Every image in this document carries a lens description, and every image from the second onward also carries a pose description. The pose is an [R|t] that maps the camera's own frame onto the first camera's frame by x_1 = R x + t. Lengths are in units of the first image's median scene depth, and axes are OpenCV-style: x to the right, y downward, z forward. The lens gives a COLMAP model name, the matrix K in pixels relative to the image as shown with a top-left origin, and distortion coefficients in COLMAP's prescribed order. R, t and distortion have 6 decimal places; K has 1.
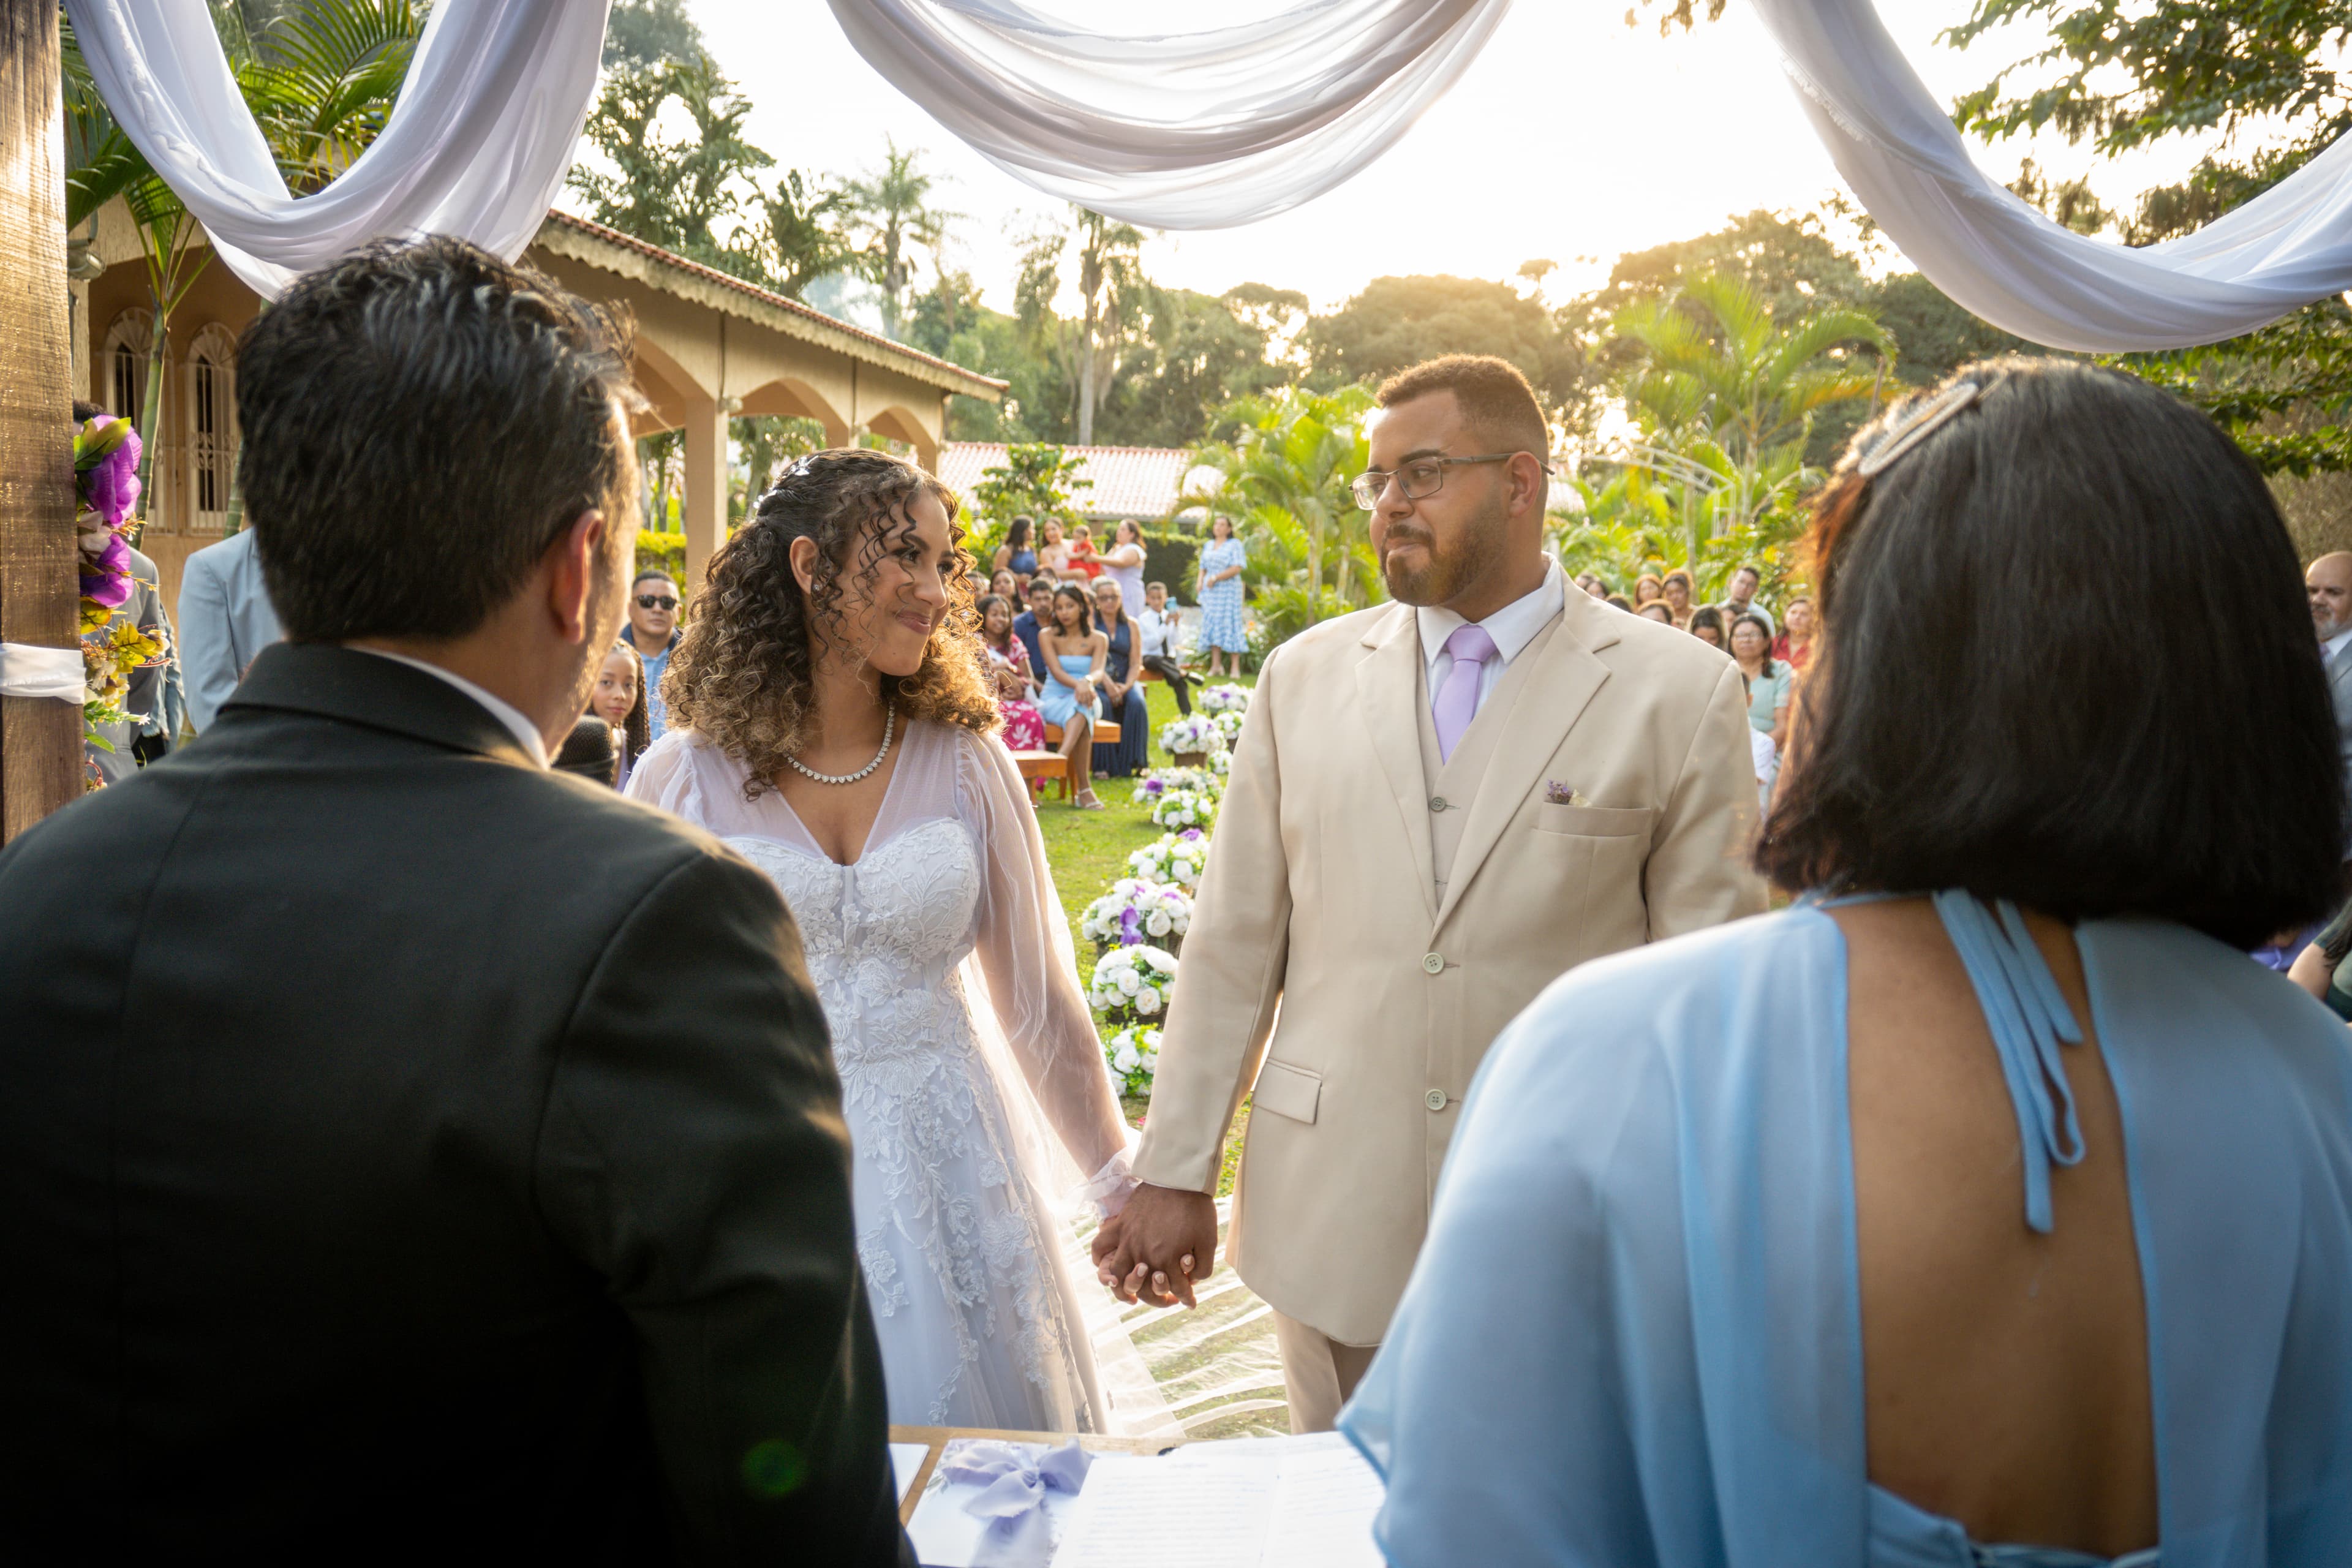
lens RADIAL K [[2318.2, 0, 1176.8], [0, 2318.2, 784.0], [0, 0, 1]] dist [-0.003406, -0.005278]
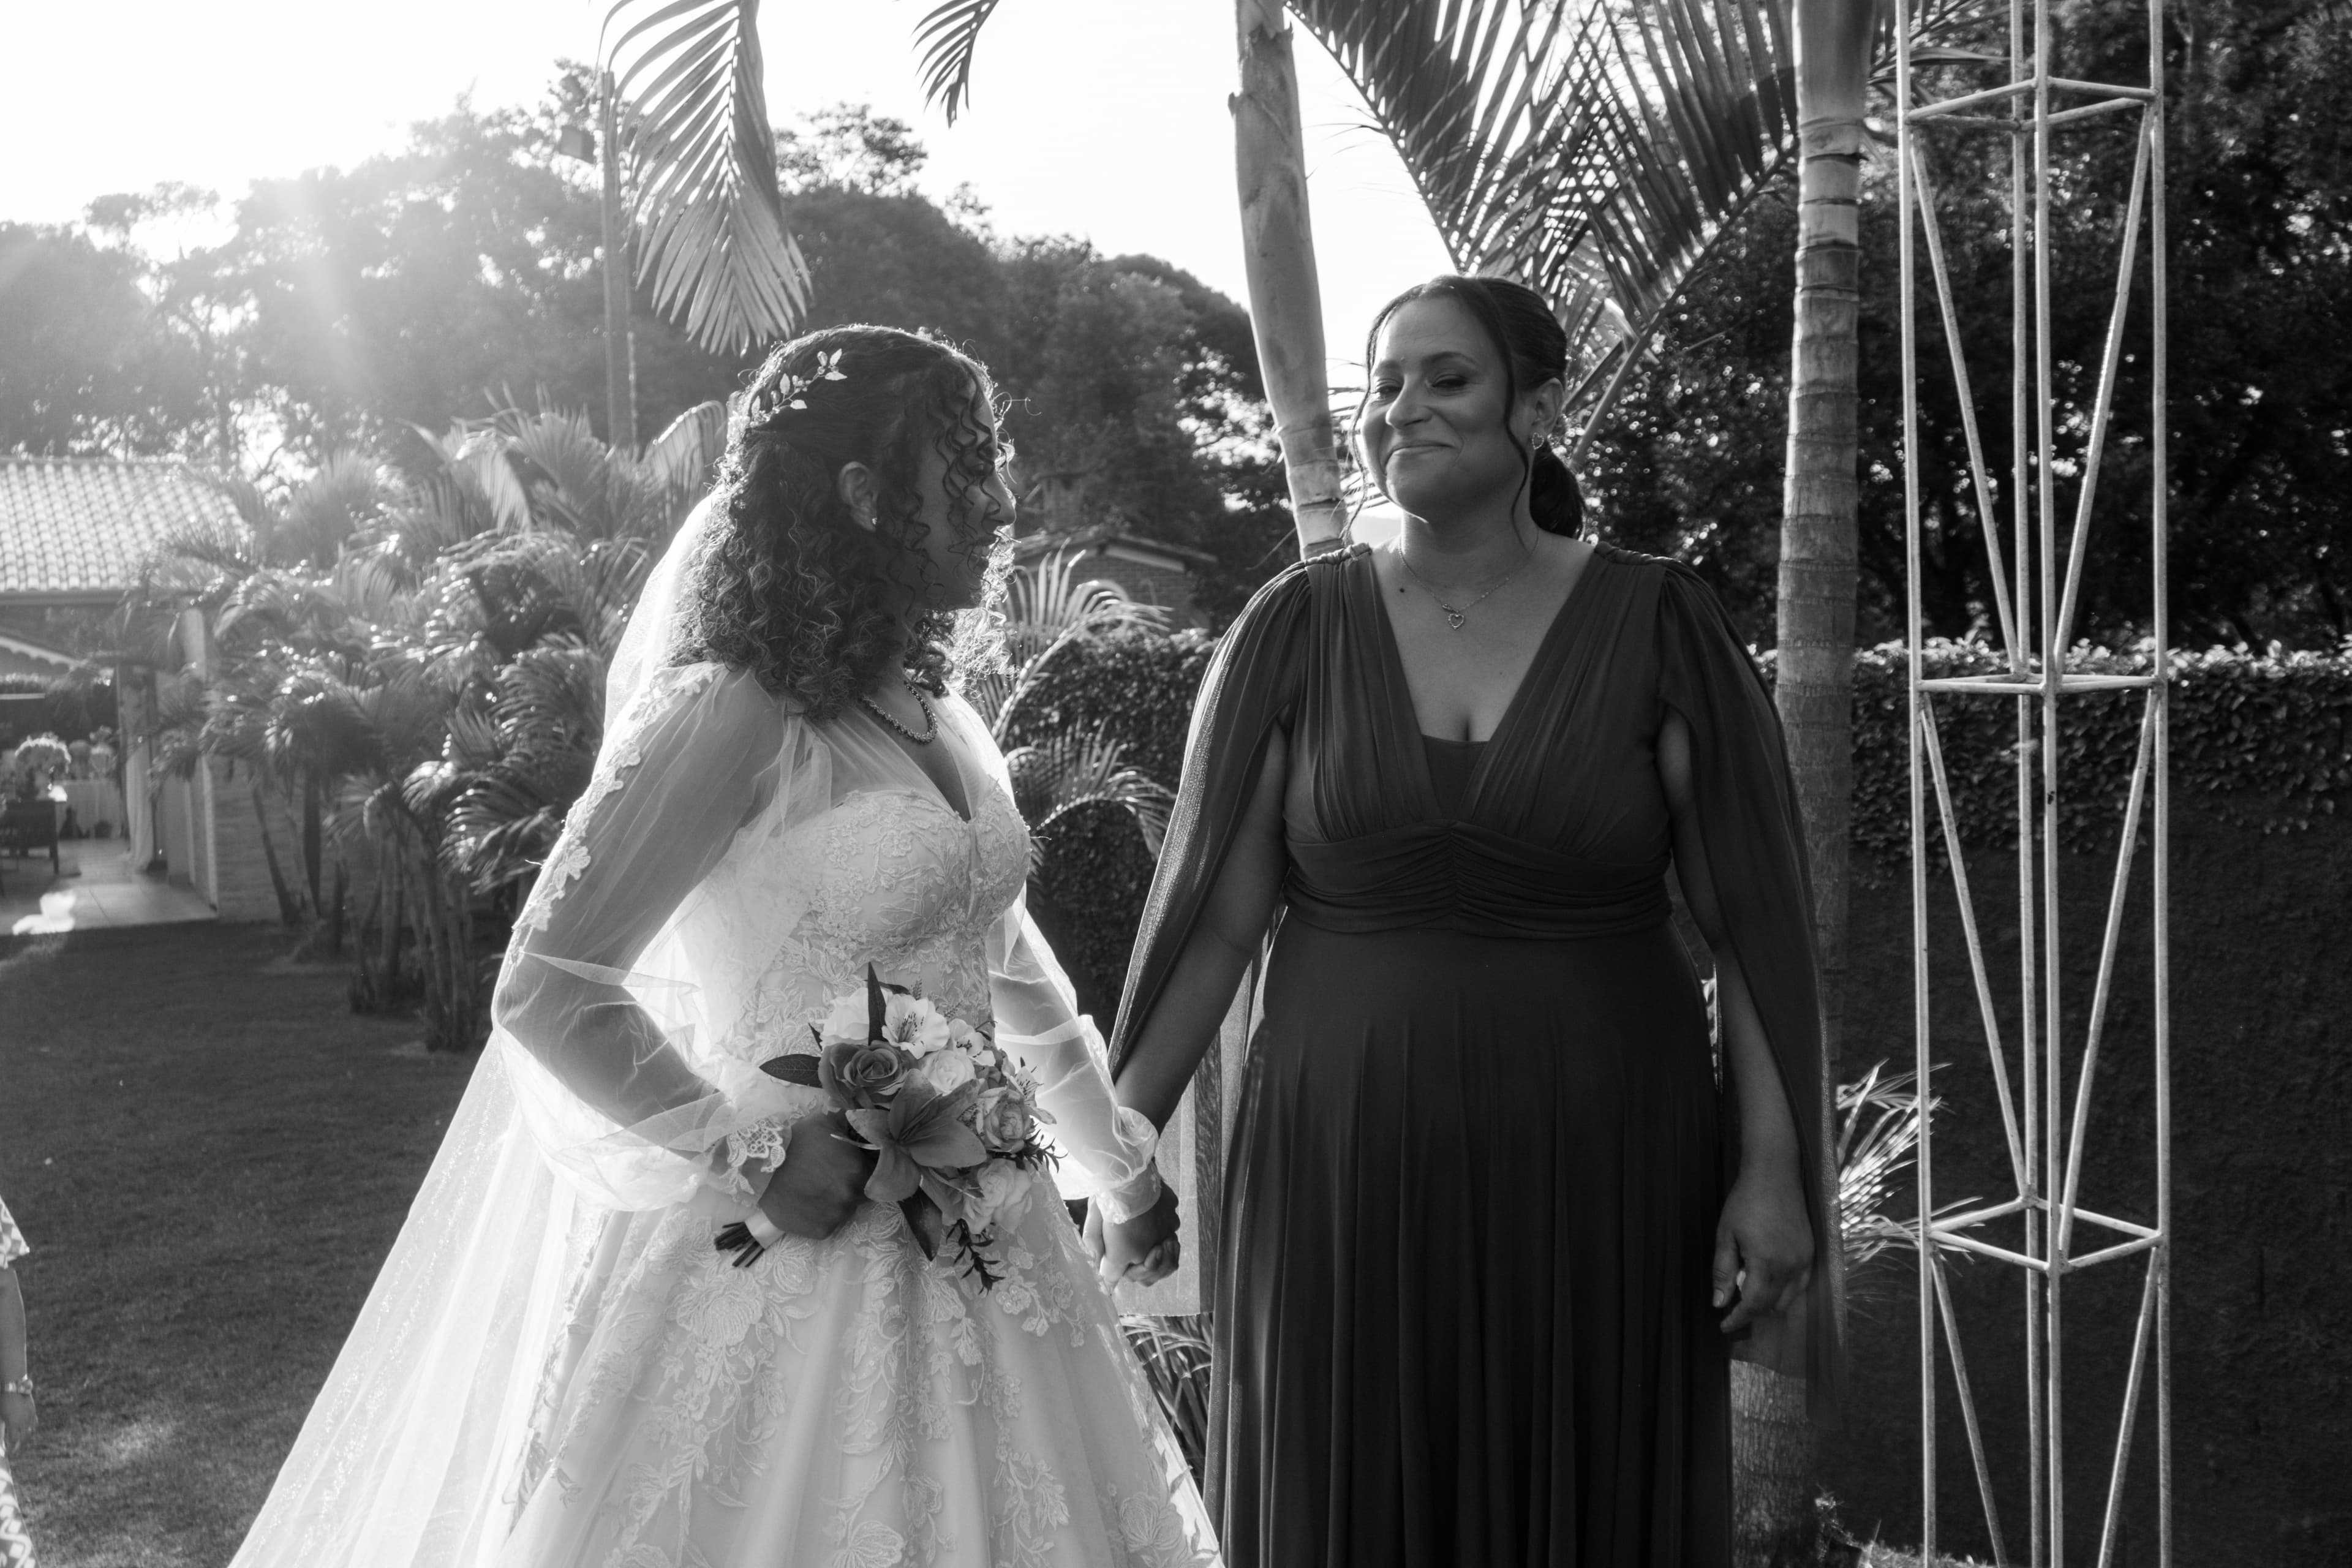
lens RADIAL K [[2213.6, 0, 1181.1], [0, 2213.6, 774.2], [0, 0, 1]] dist [-0.014773, -0.003165]
pose [[0.835013, -0.099055, 0.541241, 0.122328], [0.113480, 0.993517, 0.006754, -0.075870], [-0.538401, 0.055781, 0.840840, 0.747618]]
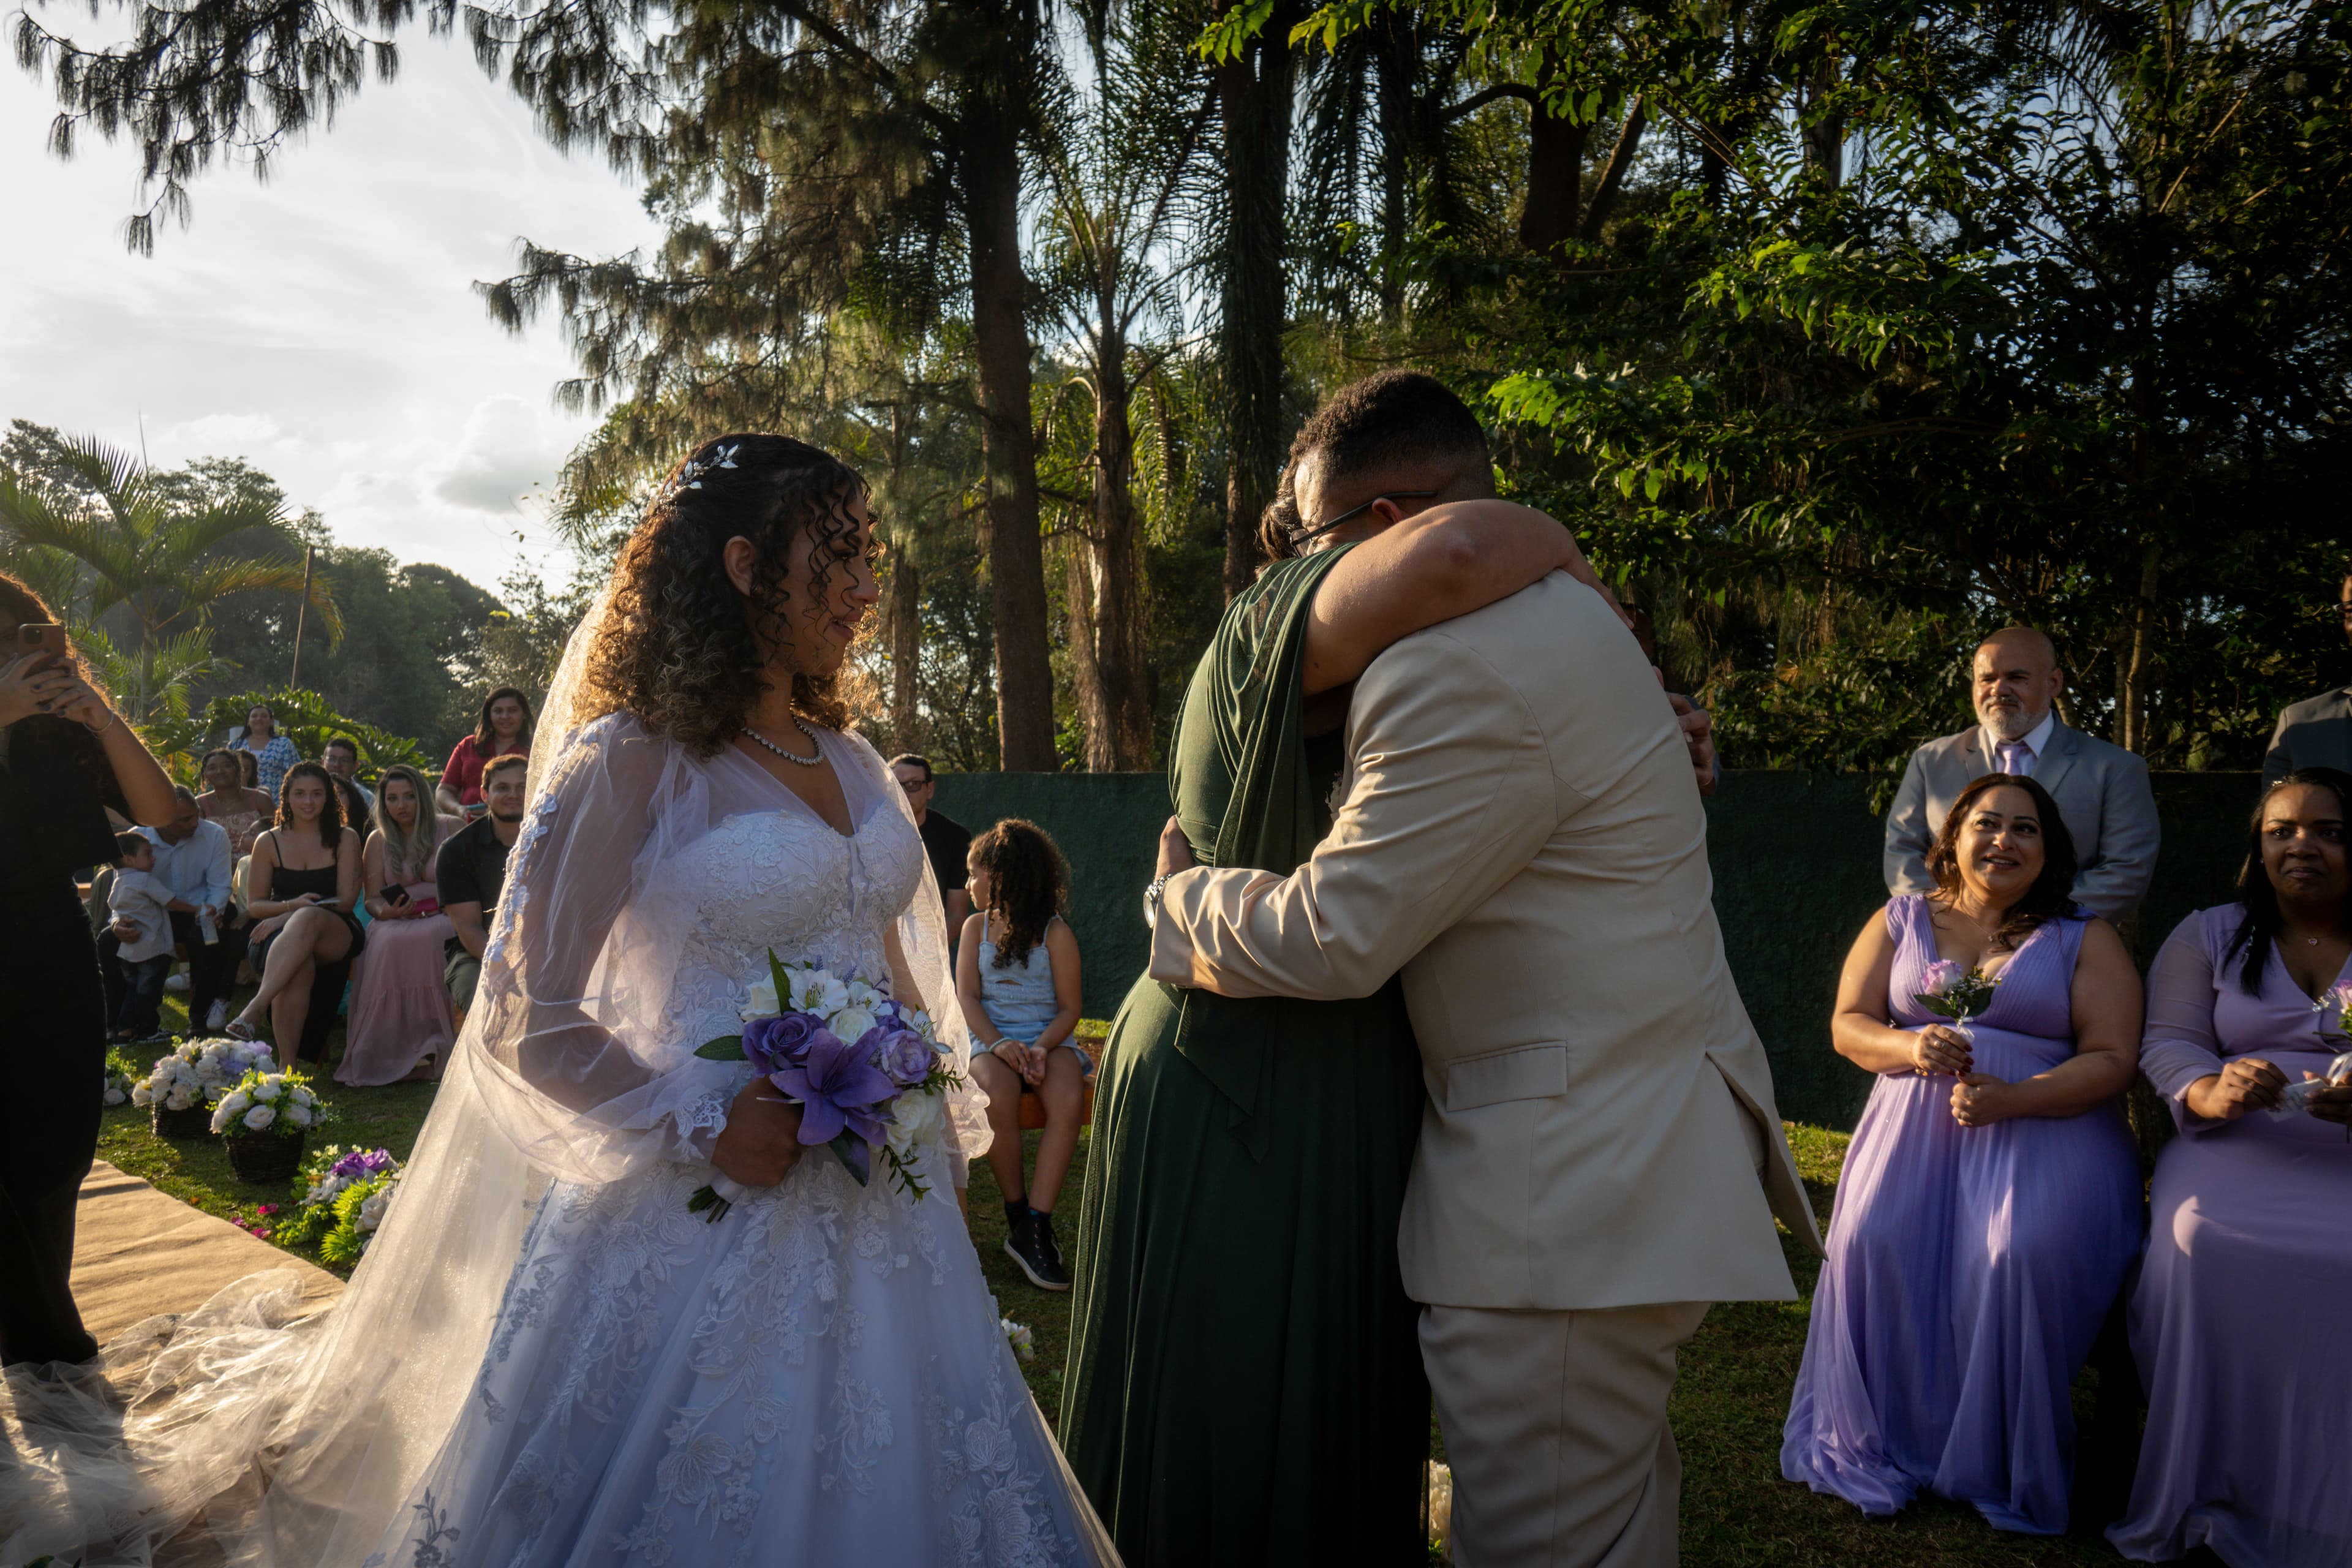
lens RADIAL K [[1651.5, 0, 1190.0], [0, 1651.5, 781.1], [0, 0, 1]] dist [-0.005673, -0.003632]
pose [[0.601837, -0.021105, 0.798340, -0.025446], [0.095779, 0.994343, -0.045918, -0.011774], [-0.792854, 0.104099, 0.600454, 0.216872]]
